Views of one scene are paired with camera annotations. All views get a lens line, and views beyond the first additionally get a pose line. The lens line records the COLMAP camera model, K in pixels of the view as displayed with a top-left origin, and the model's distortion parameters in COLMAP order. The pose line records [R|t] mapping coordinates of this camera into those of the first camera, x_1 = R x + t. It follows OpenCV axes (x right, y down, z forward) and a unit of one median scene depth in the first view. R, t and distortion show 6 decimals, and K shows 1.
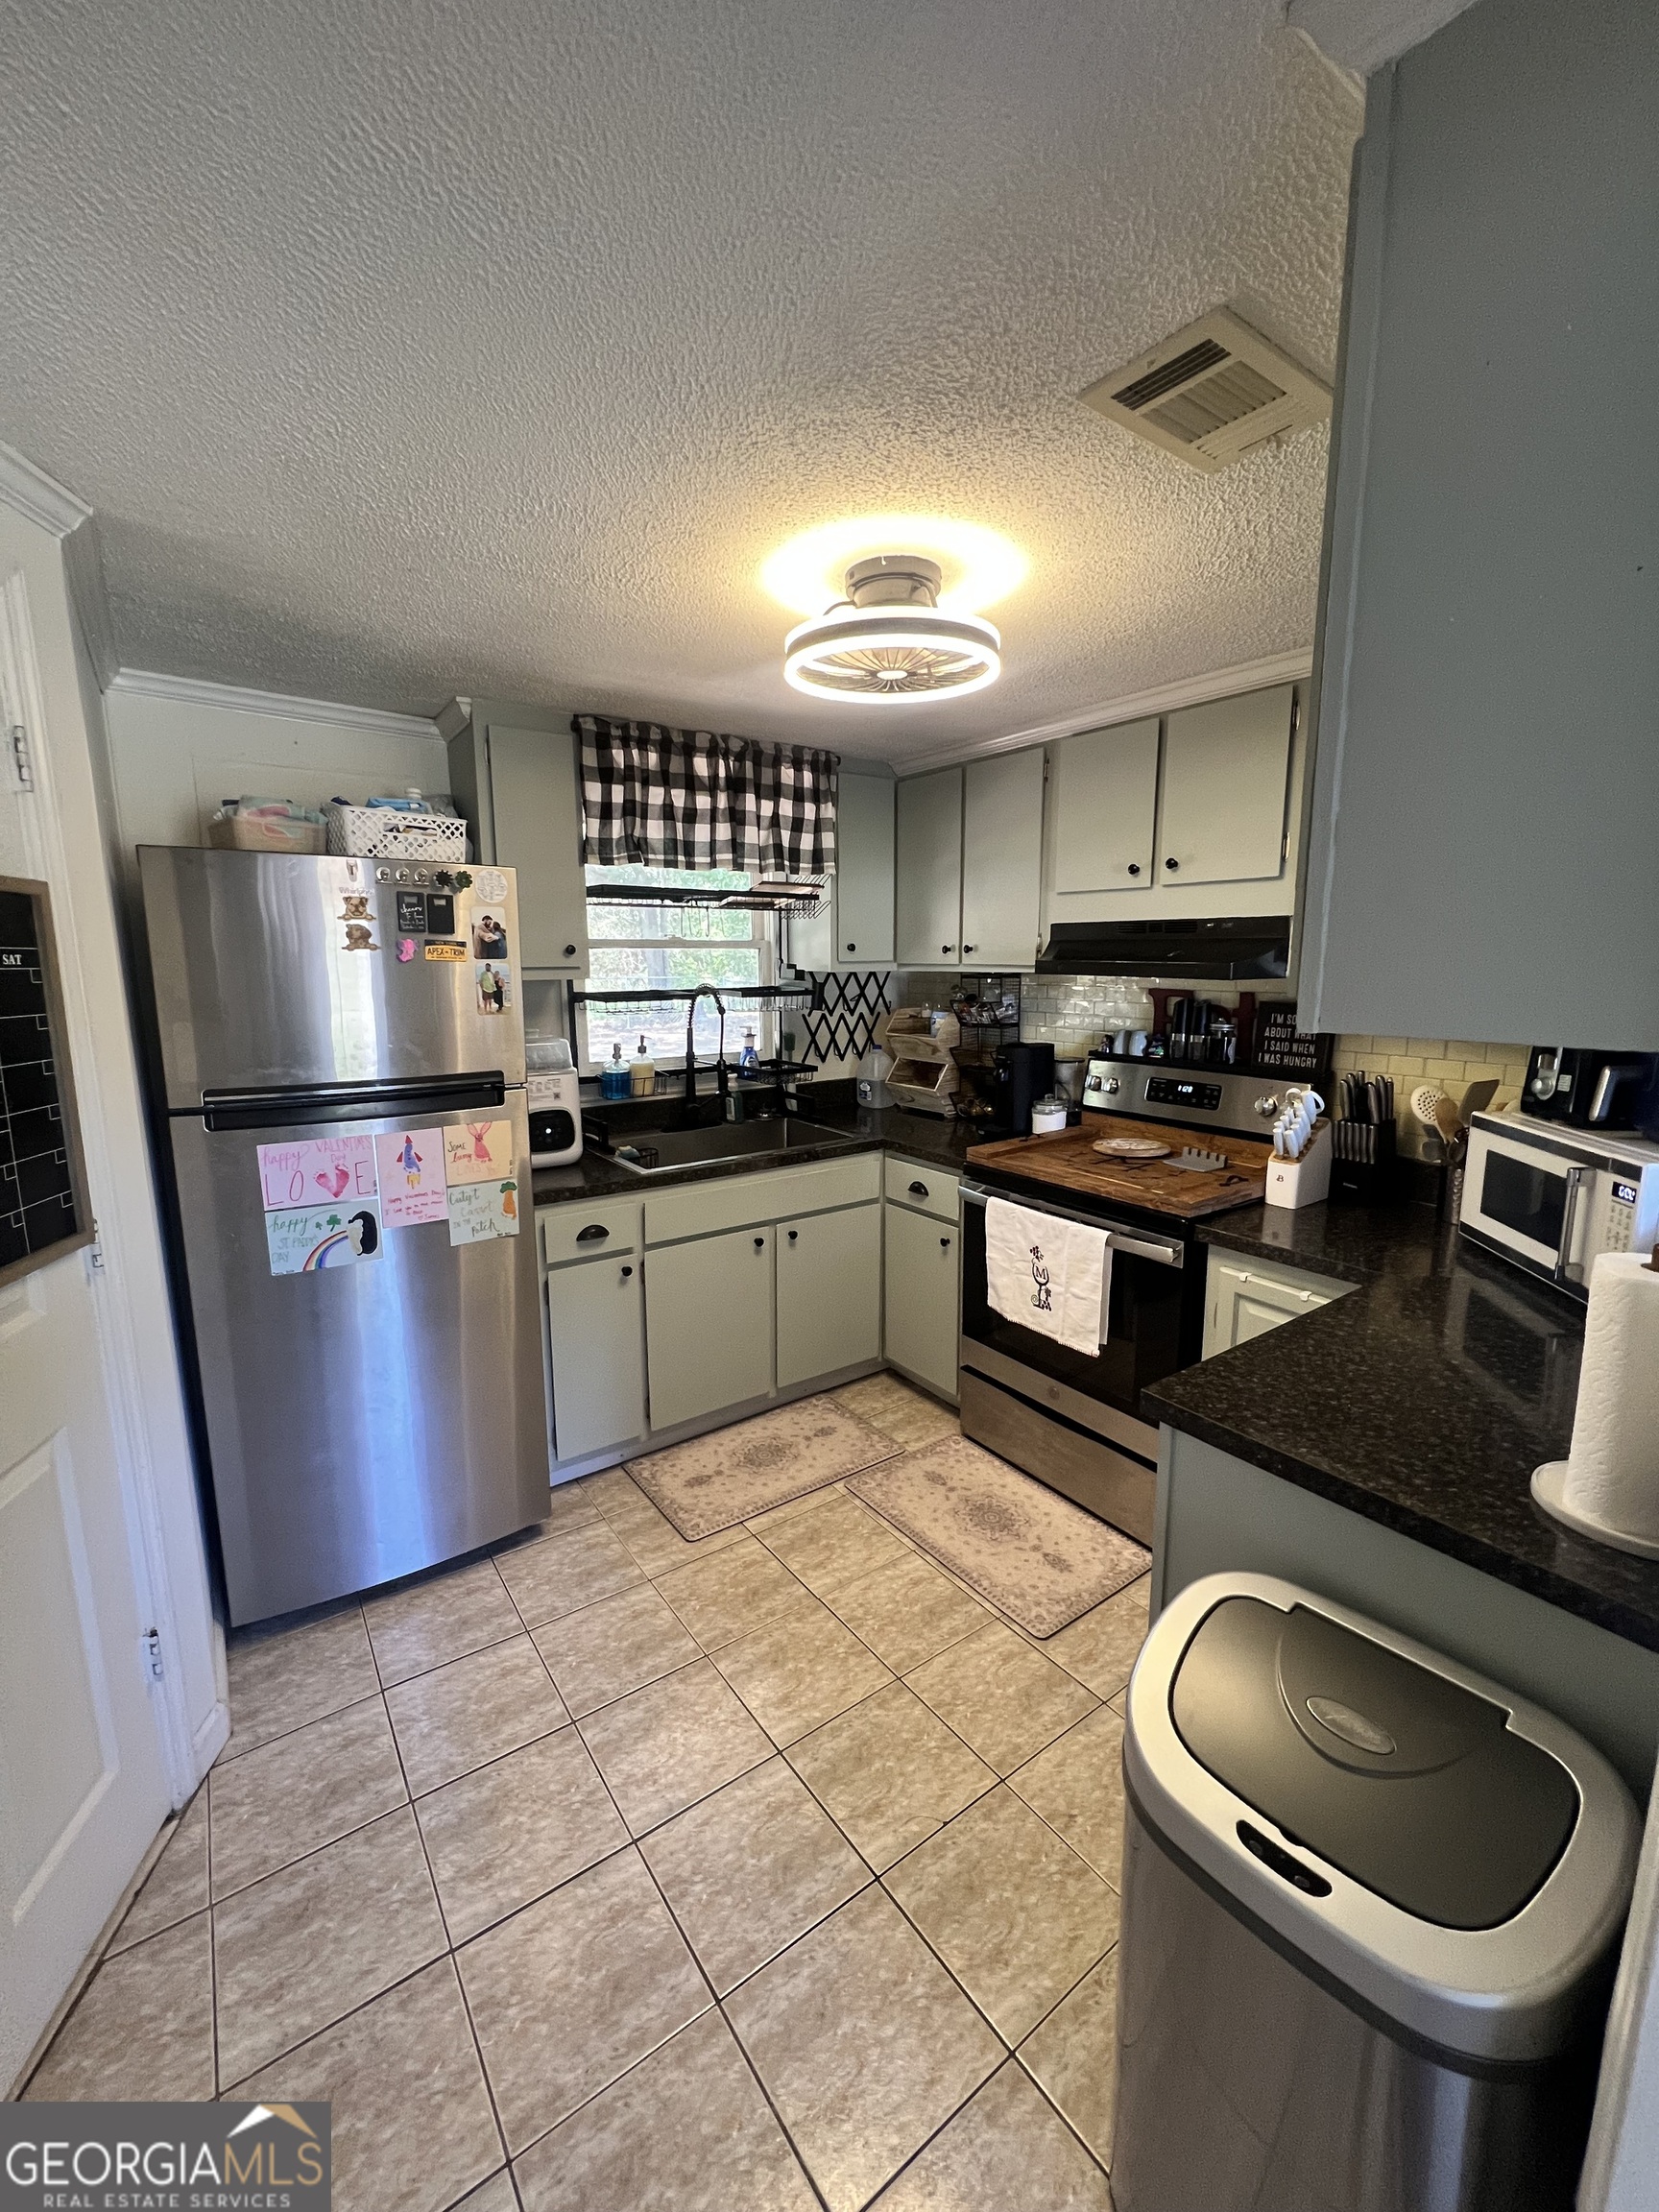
lens RADIAL K [[887.8, 0, 833.4], [0, 887.8, 1105.5], [0, 0, 1]] dist [-0.001636, -0.000130]
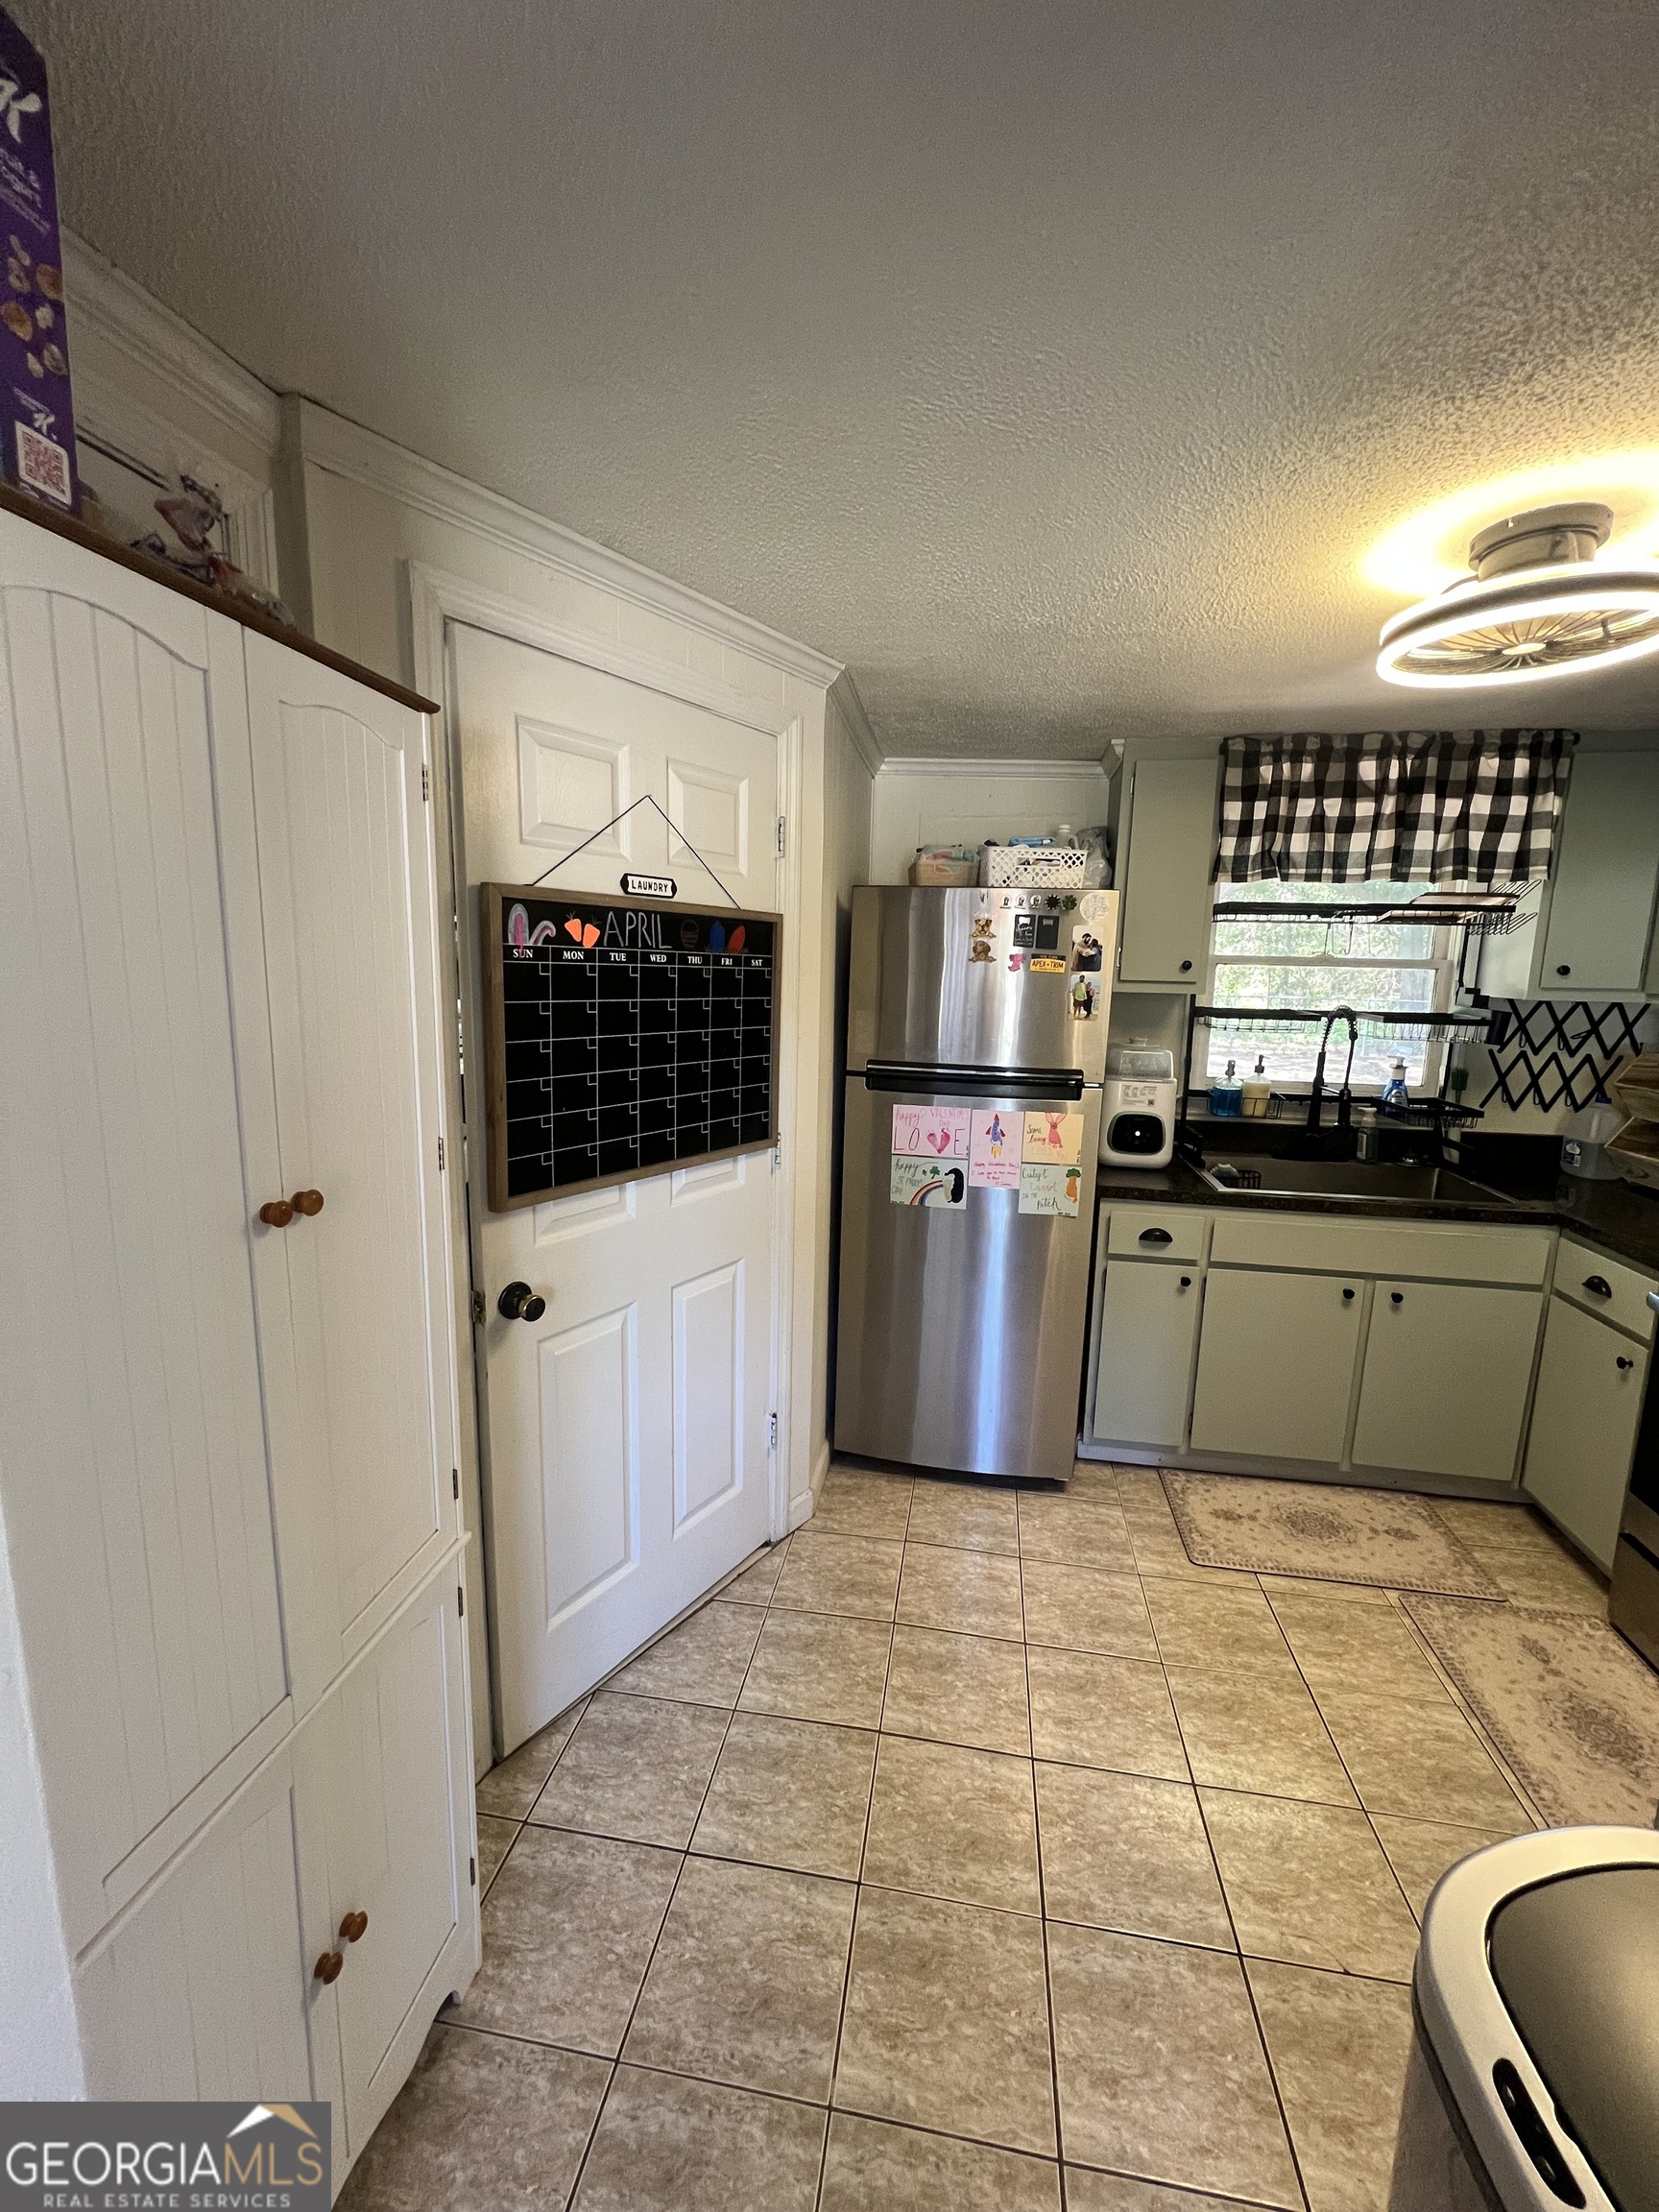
lens RADIAL K [[887.8, 0, 836.2], [0, 887.8, 1105.5], [0, 0, 1]] dist [-0.001636, -0.000130]
pose [[0.705846, 0.131825, -0.695991, 0.161657], [-0.143106, 0.988809, 0.042154, 0.001897], [0.693760, 0.069846, 0.716812, -0.019264]]
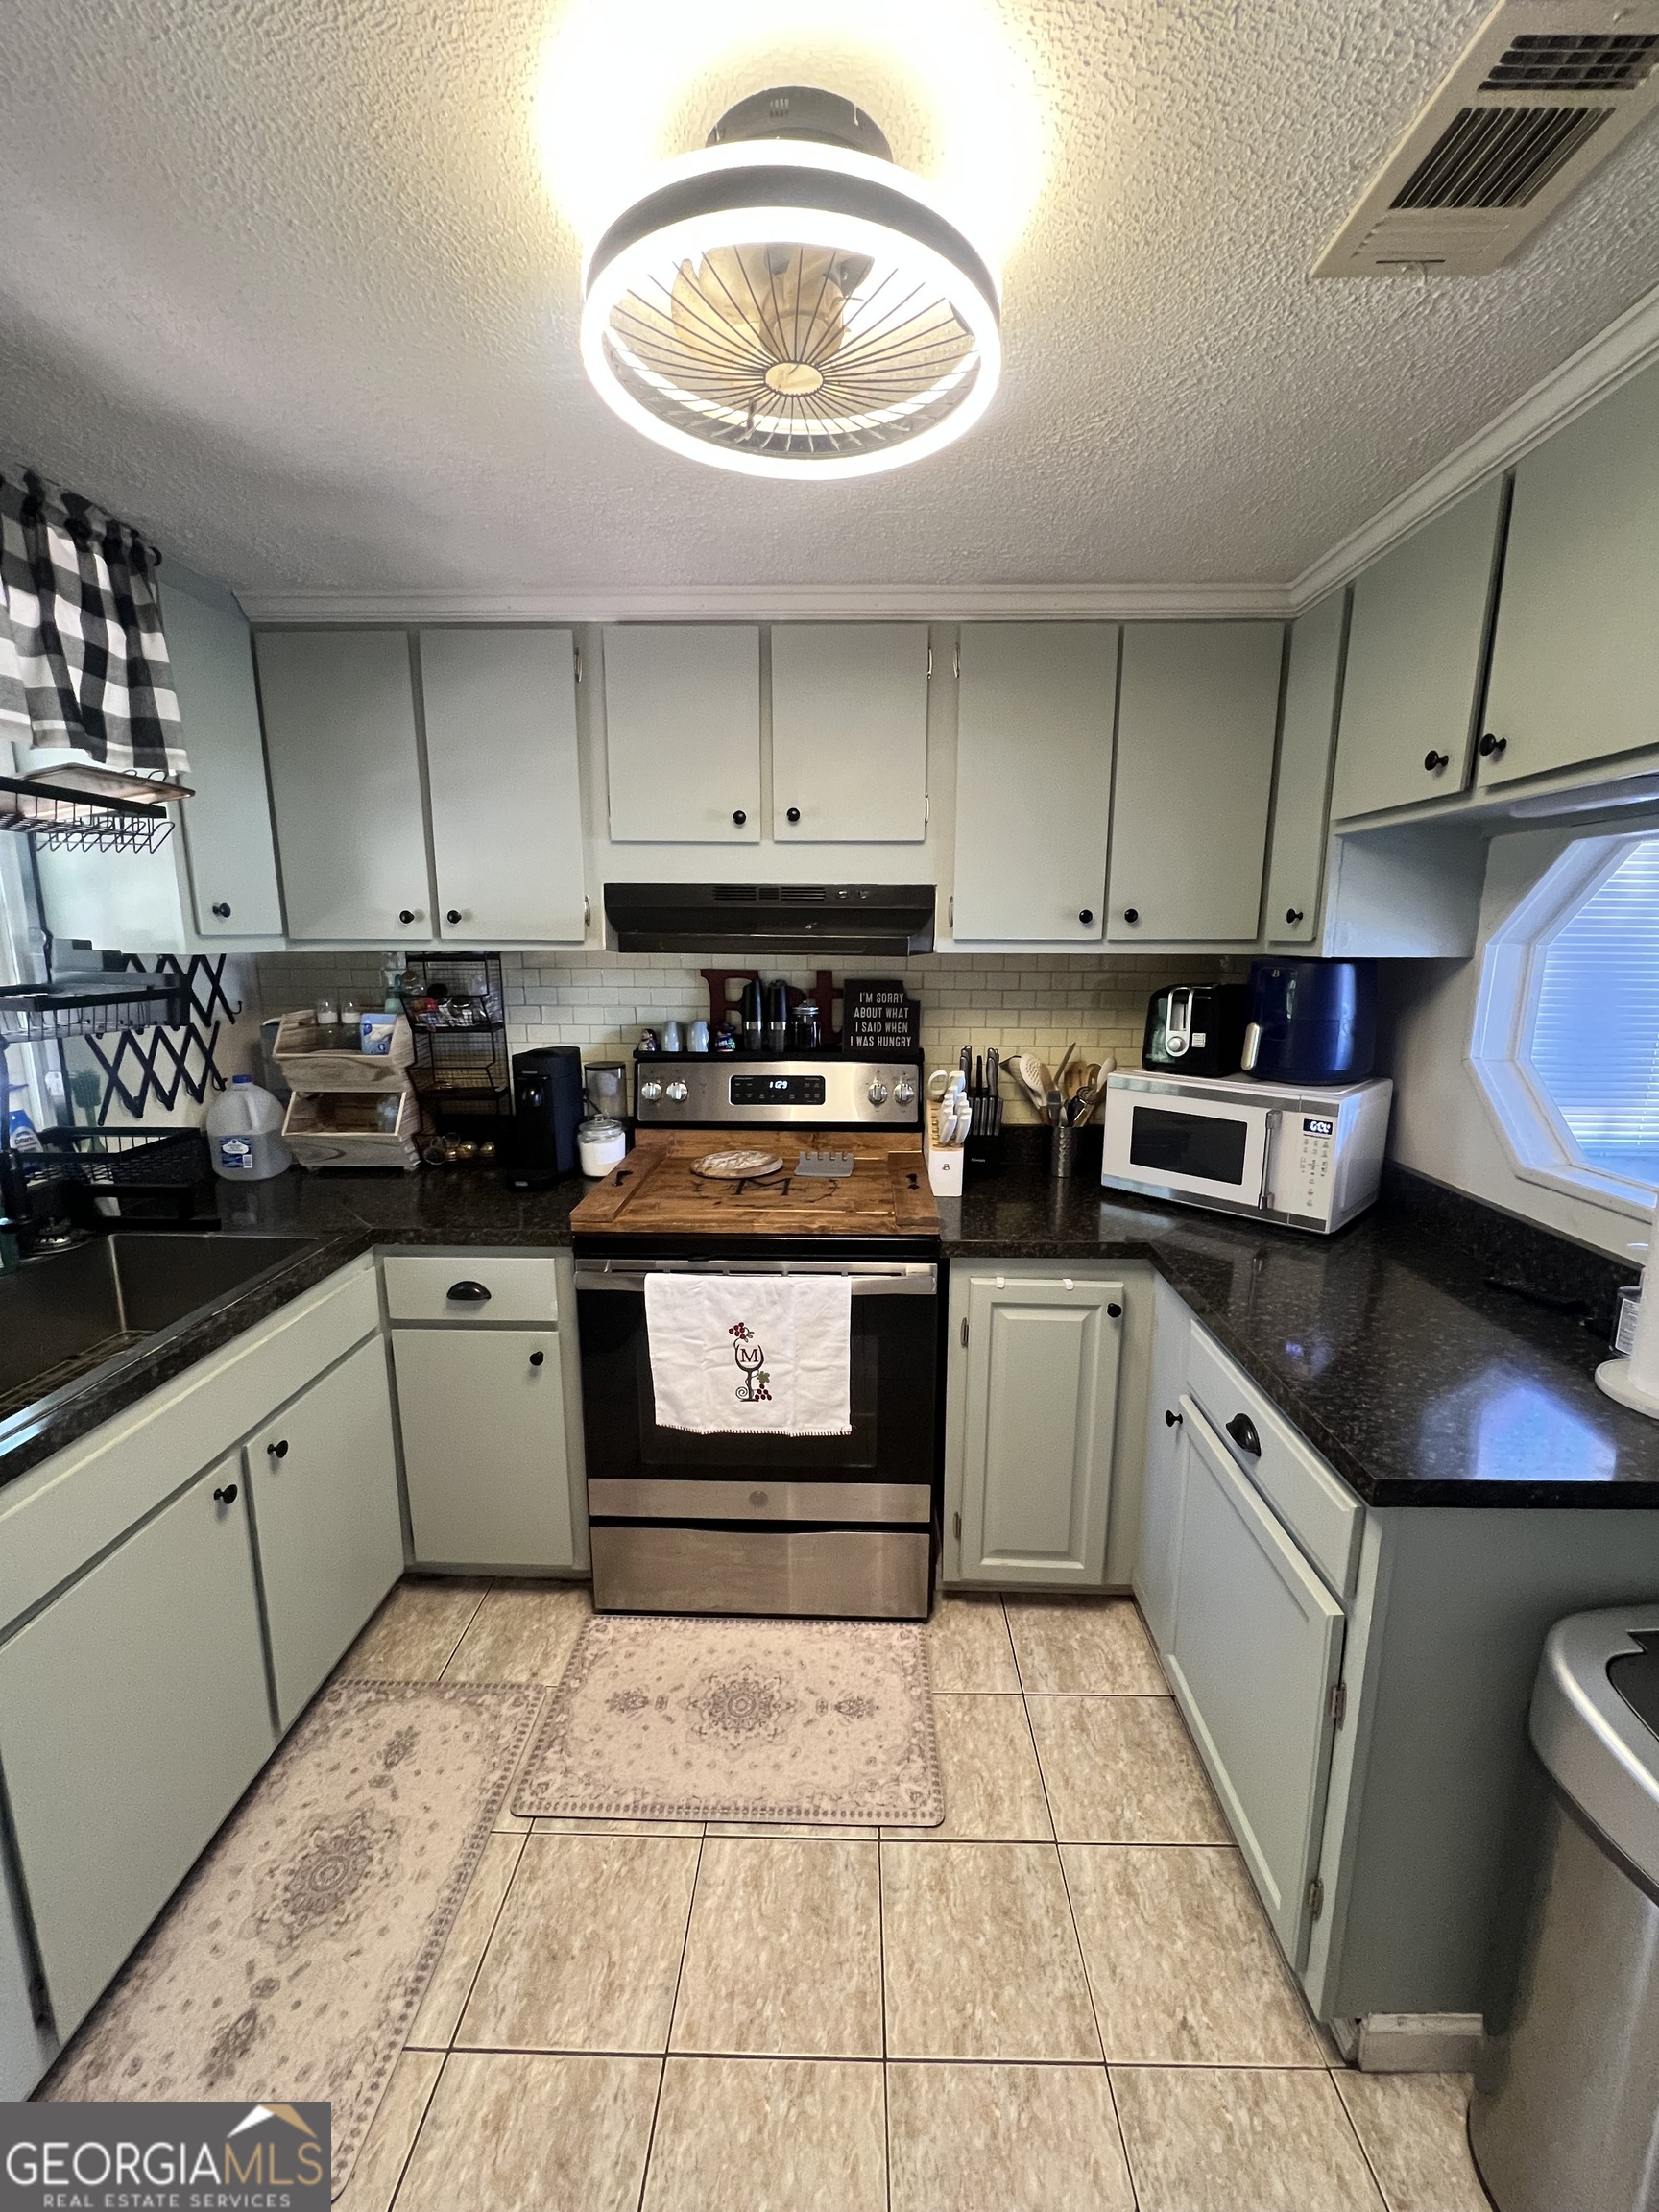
lens RADIAL K [[887.8, 0, 829.9], [0, 887.8, 1105.9], [0, 0, 1]] dist [-0.001636, -0.000130]
pose [[0.606413, -0.145489, 0.781727, -0.254948], [0.127823, 0.988169, 0.084753, -0.066671], [-0.784809, 0.048527, 0.617835, 0.441563]]
